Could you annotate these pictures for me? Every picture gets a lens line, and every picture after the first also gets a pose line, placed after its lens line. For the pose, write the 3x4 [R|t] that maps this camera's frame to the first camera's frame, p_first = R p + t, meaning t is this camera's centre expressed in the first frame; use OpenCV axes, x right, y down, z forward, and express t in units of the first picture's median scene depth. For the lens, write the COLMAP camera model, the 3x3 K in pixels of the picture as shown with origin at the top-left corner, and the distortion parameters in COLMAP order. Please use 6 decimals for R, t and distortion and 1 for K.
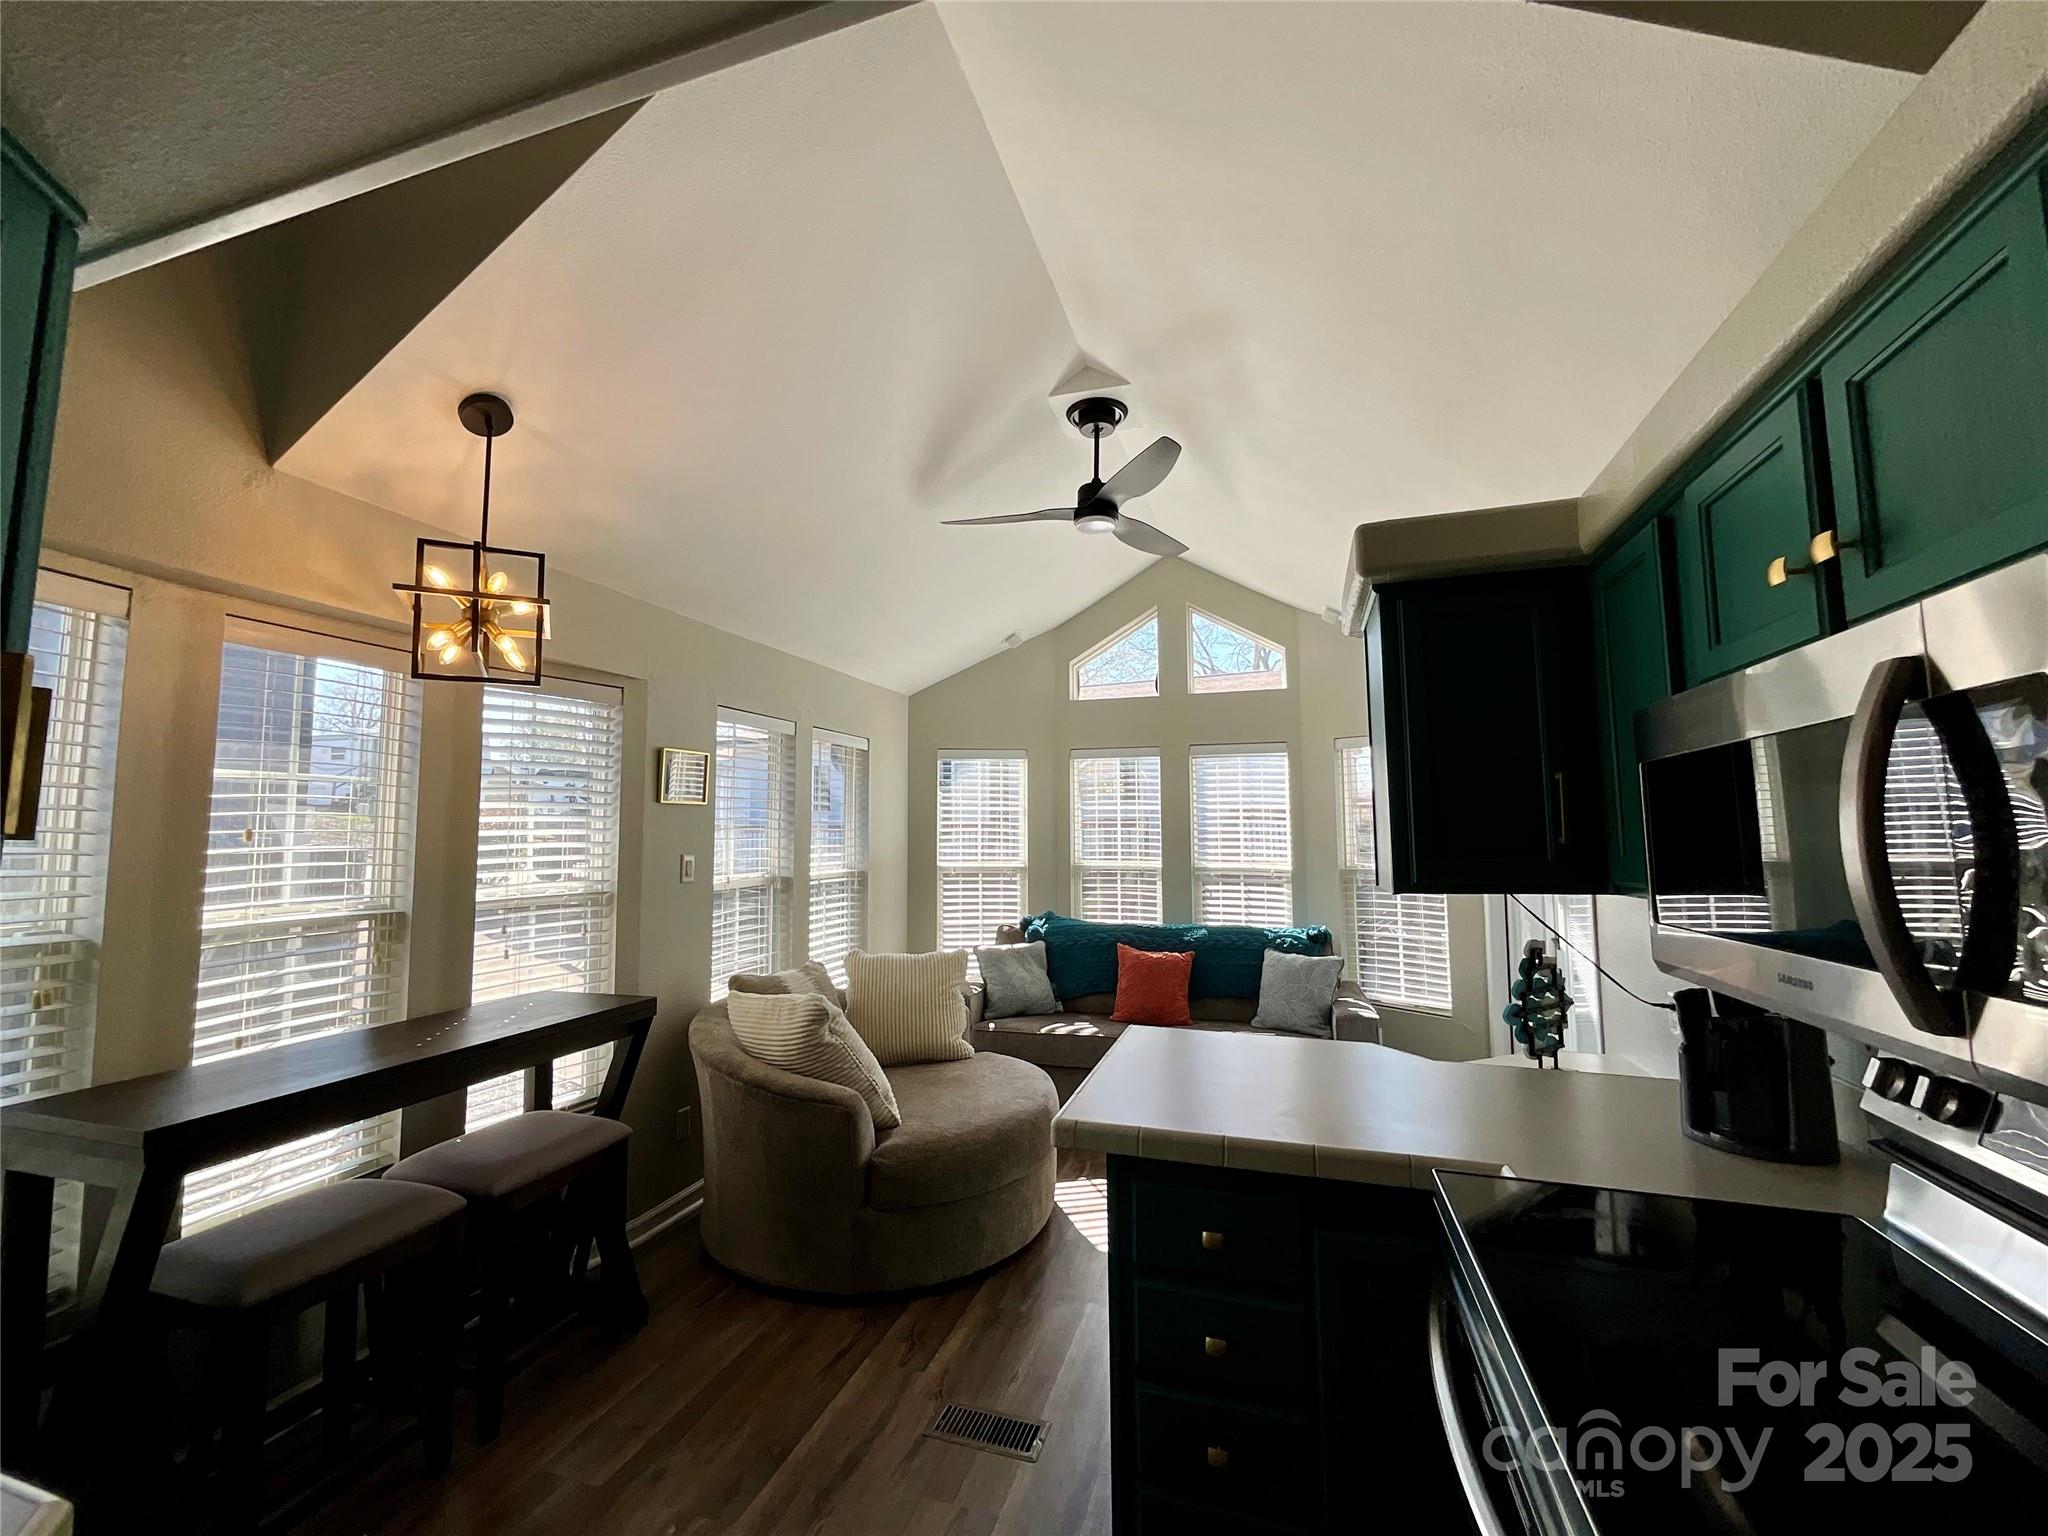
lens RADIAL K [[830.4, 0, 1021.5], [0, 830.4, 769.0], [0, 0, 1]] dist [-0.001629, -0.000171]
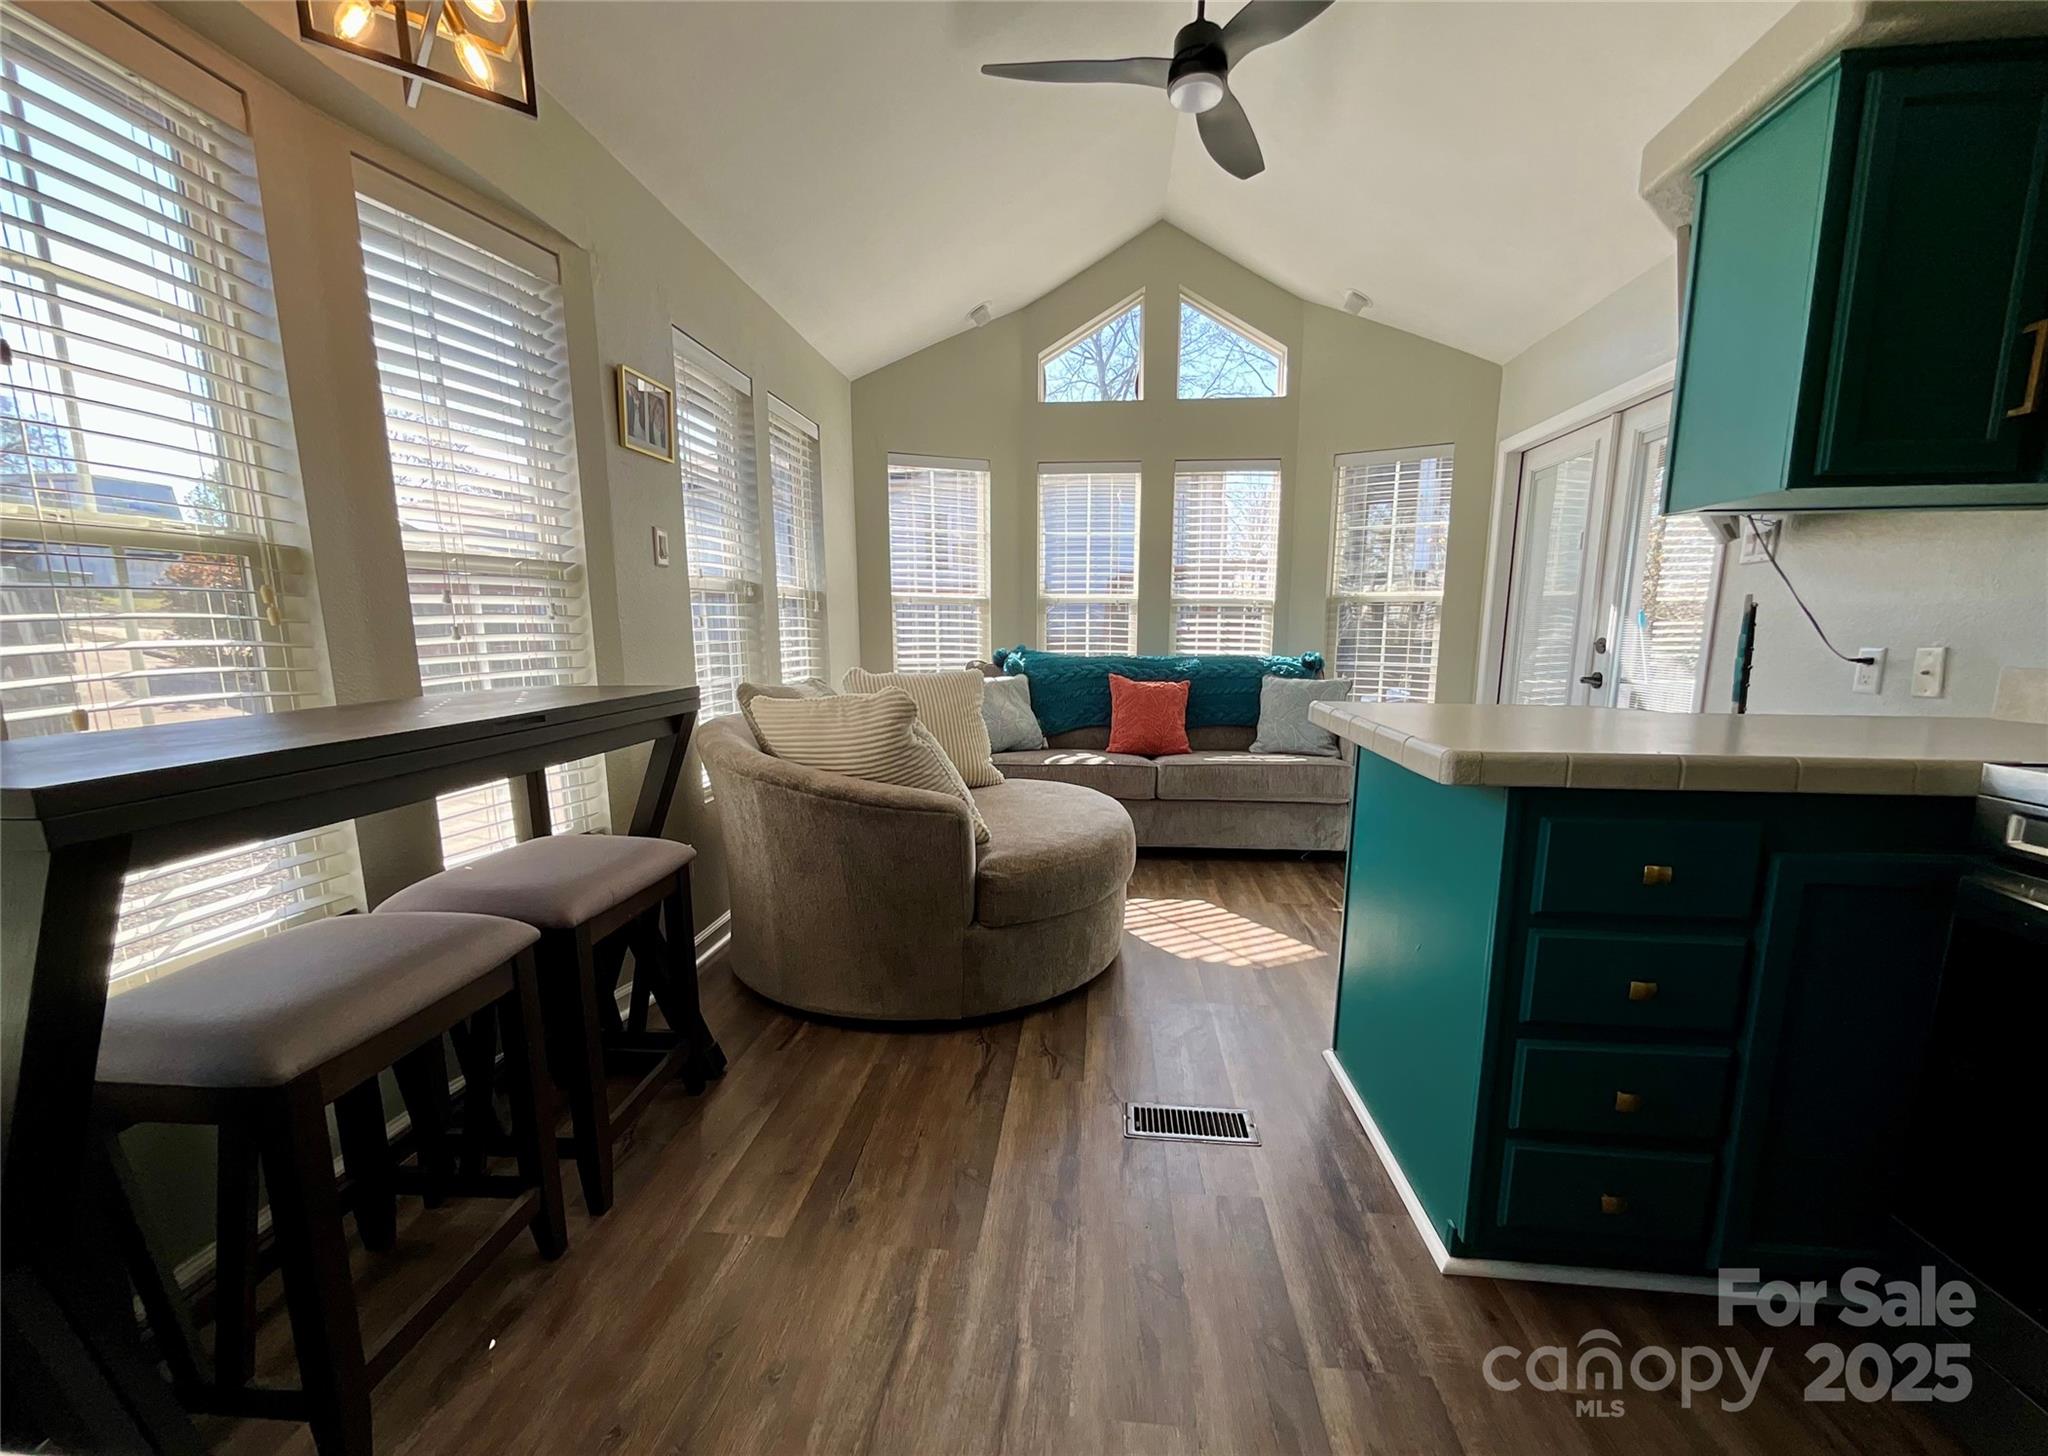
lens RADIAL K [[825.1, 0, 1024.5], [0, 825.1, 766.5], [0, 0, 1]] dist [-0.000110, 0.000017]
pose [[0.976644, -0.031274, 0.212577, -0.183282], [-0.021795, 0.969829, 0.242811, 0.092708], [-0.213757, -0.241773, 0.946496, 0.128436]]
